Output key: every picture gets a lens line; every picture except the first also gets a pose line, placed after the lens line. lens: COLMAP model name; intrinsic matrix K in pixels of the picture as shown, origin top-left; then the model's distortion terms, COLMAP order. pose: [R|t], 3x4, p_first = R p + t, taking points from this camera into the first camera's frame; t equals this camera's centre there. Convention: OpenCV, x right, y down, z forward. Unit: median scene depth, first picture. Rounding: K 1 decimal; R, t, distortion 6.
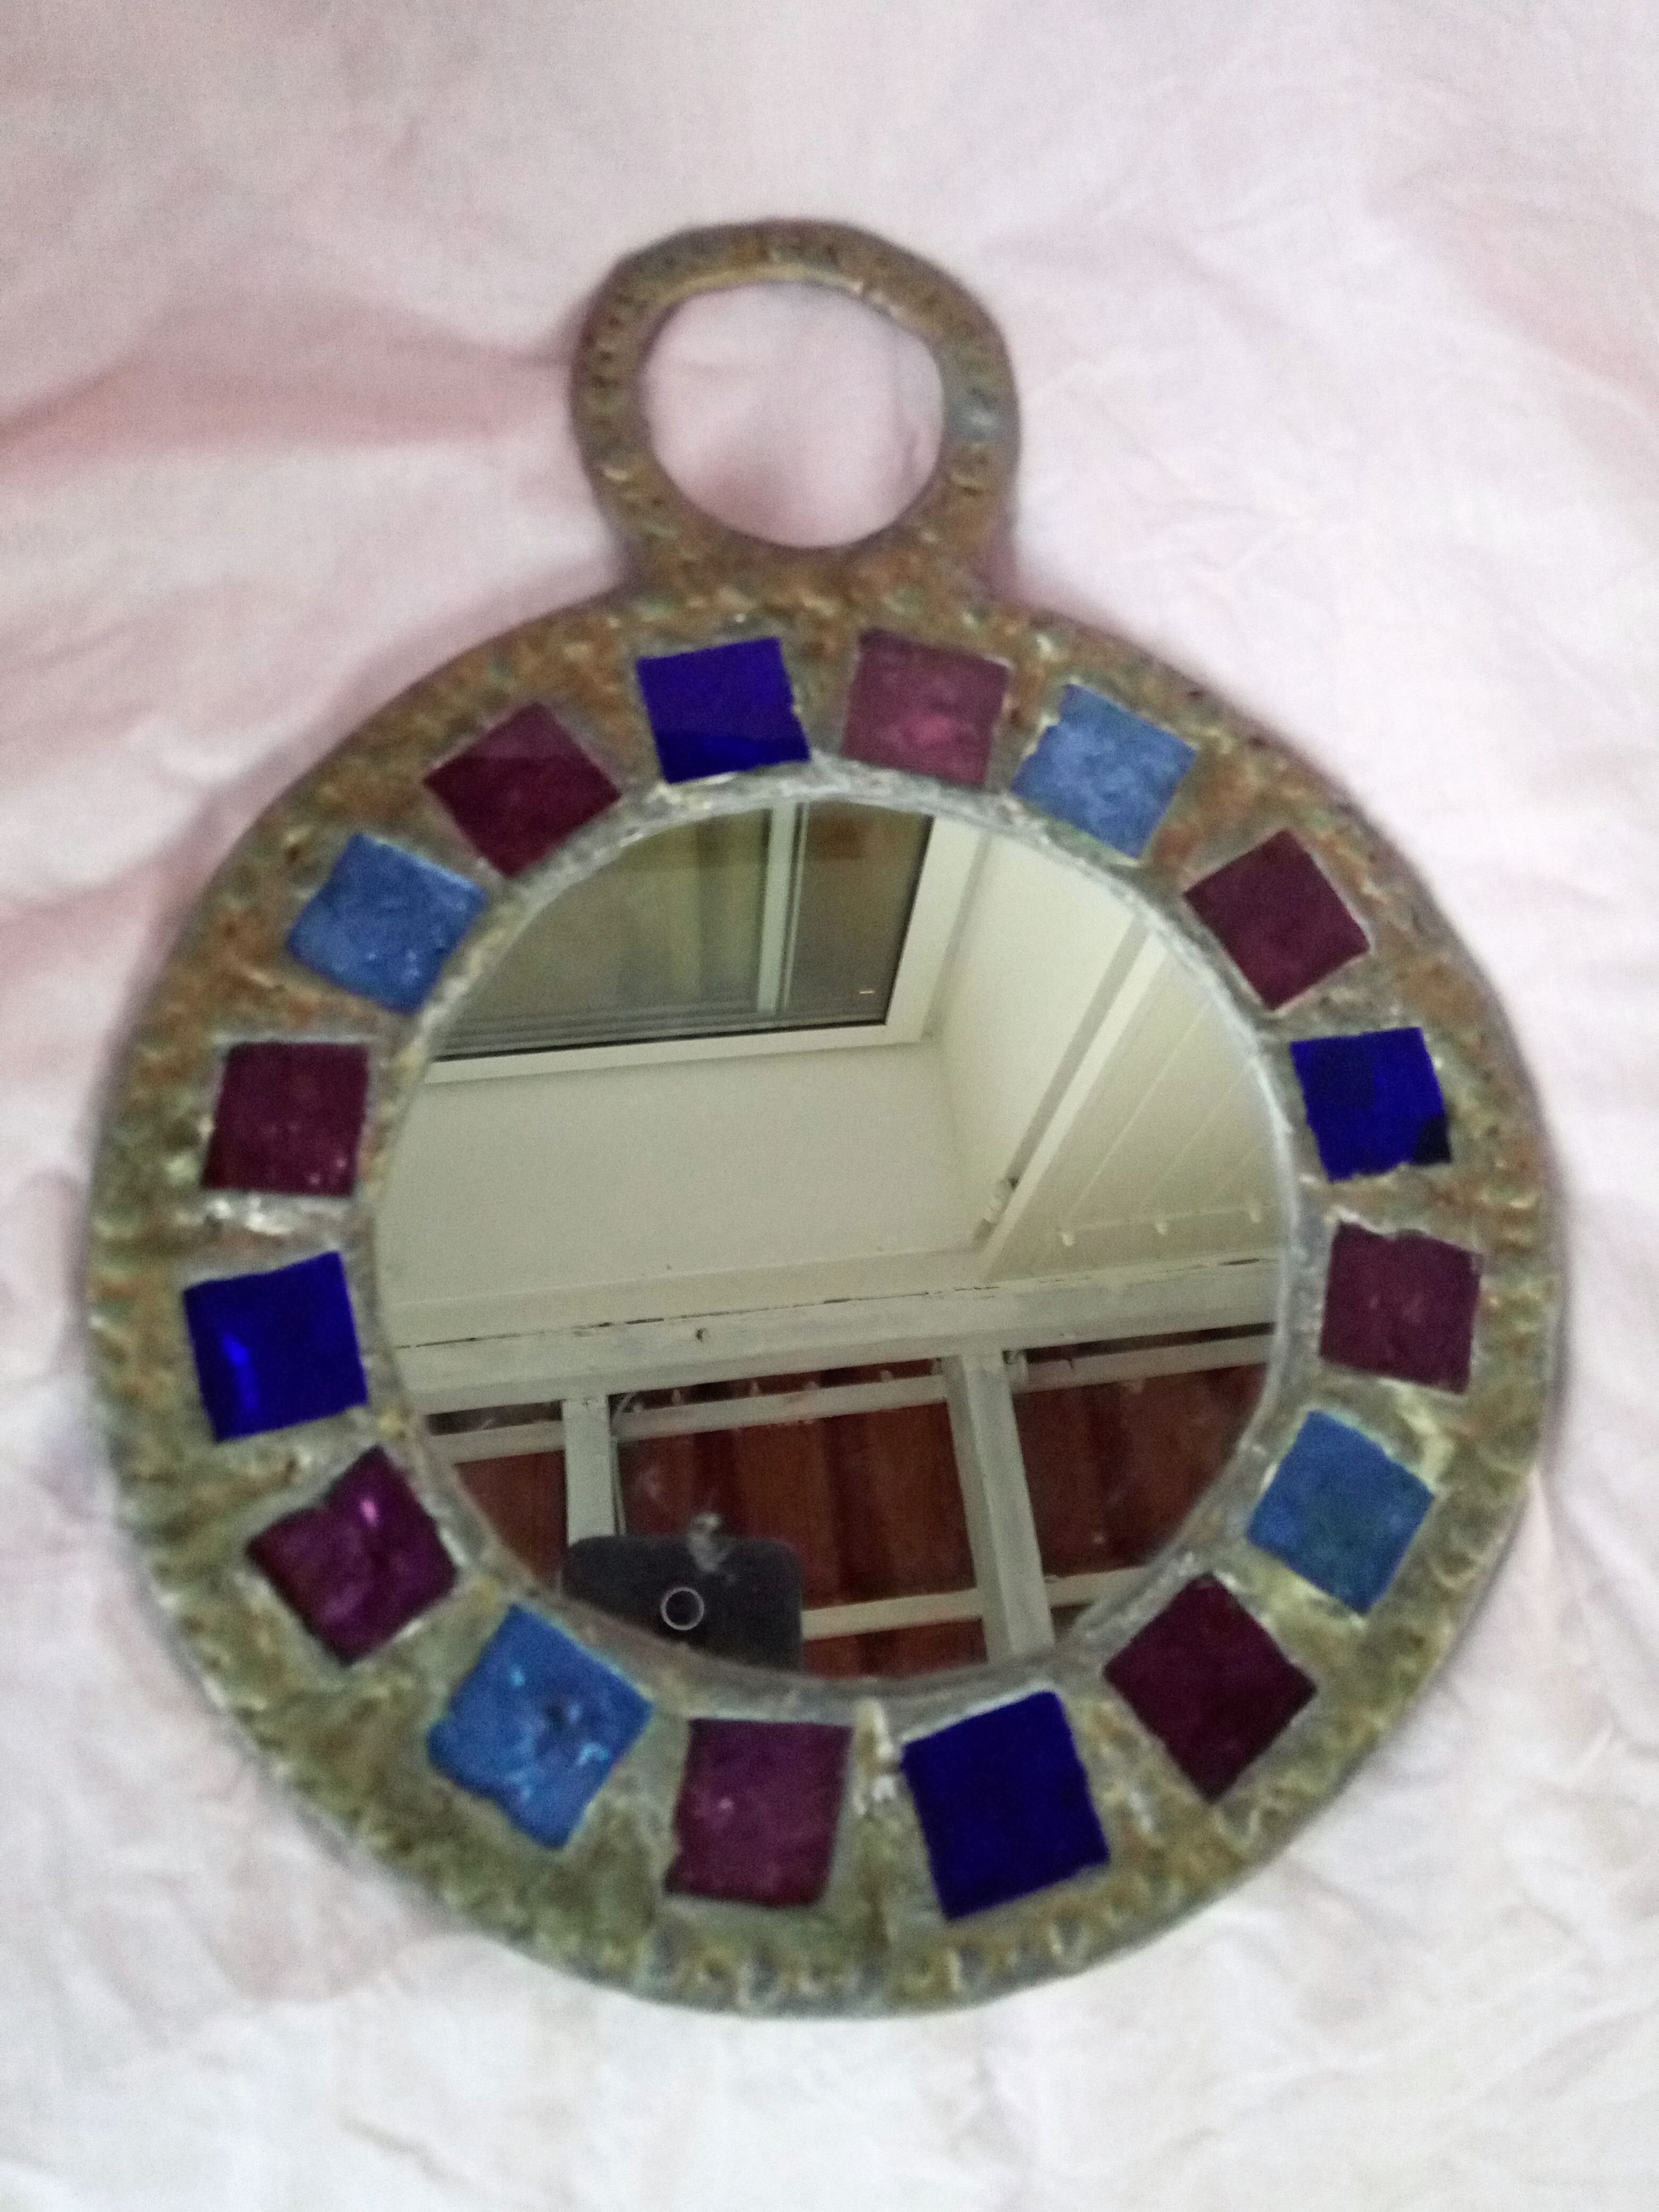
lens RADIAL K [[1711.7, 0, 829.5], [0, 1711.7, 1106.0], [0, 0, 1]] dist [0.103585, -0.153567]
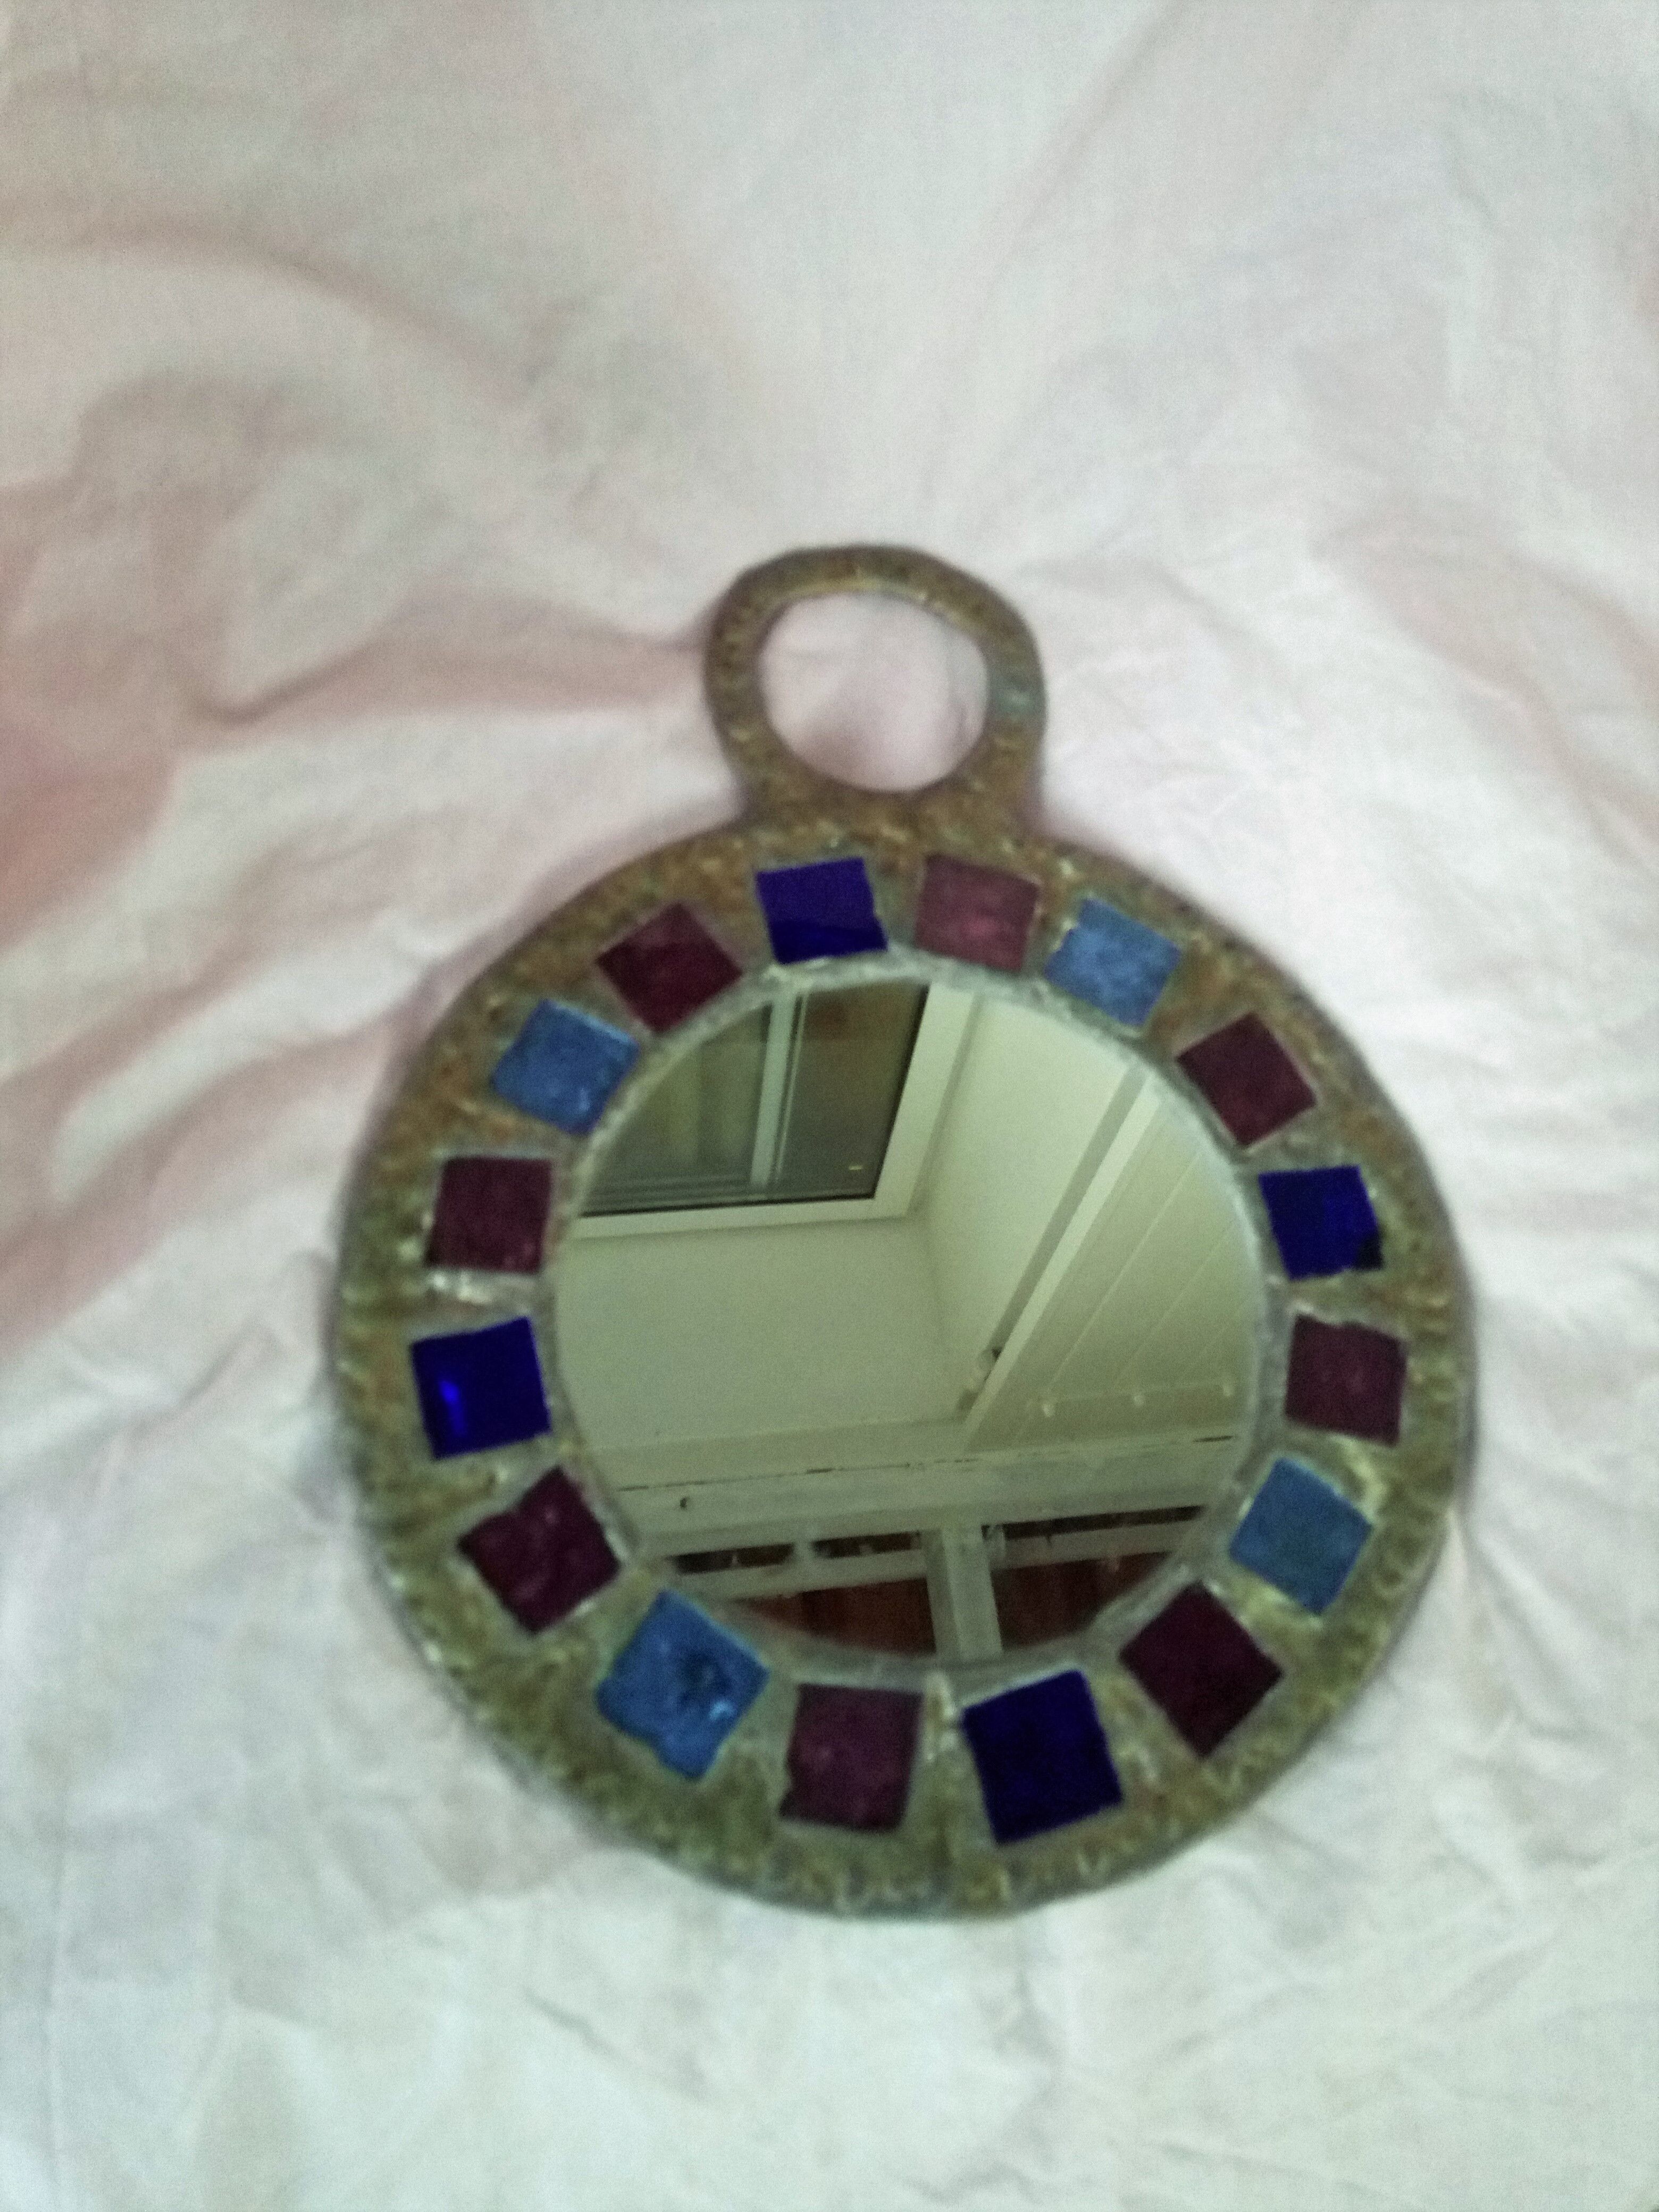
lens RADIAL K [[1711.7, 0, 829.5], [0, 1711.7, 1106.0], [0, 0, 1]] dist [0.103585, -0.153567]
pose [[0.999691, 0.019494, 0.015431, -0.077490], [-0.017732, 0.994090, -0.107099, 0.058855], [-0.017427, 0.106792, 0.994129, -0.292667]]
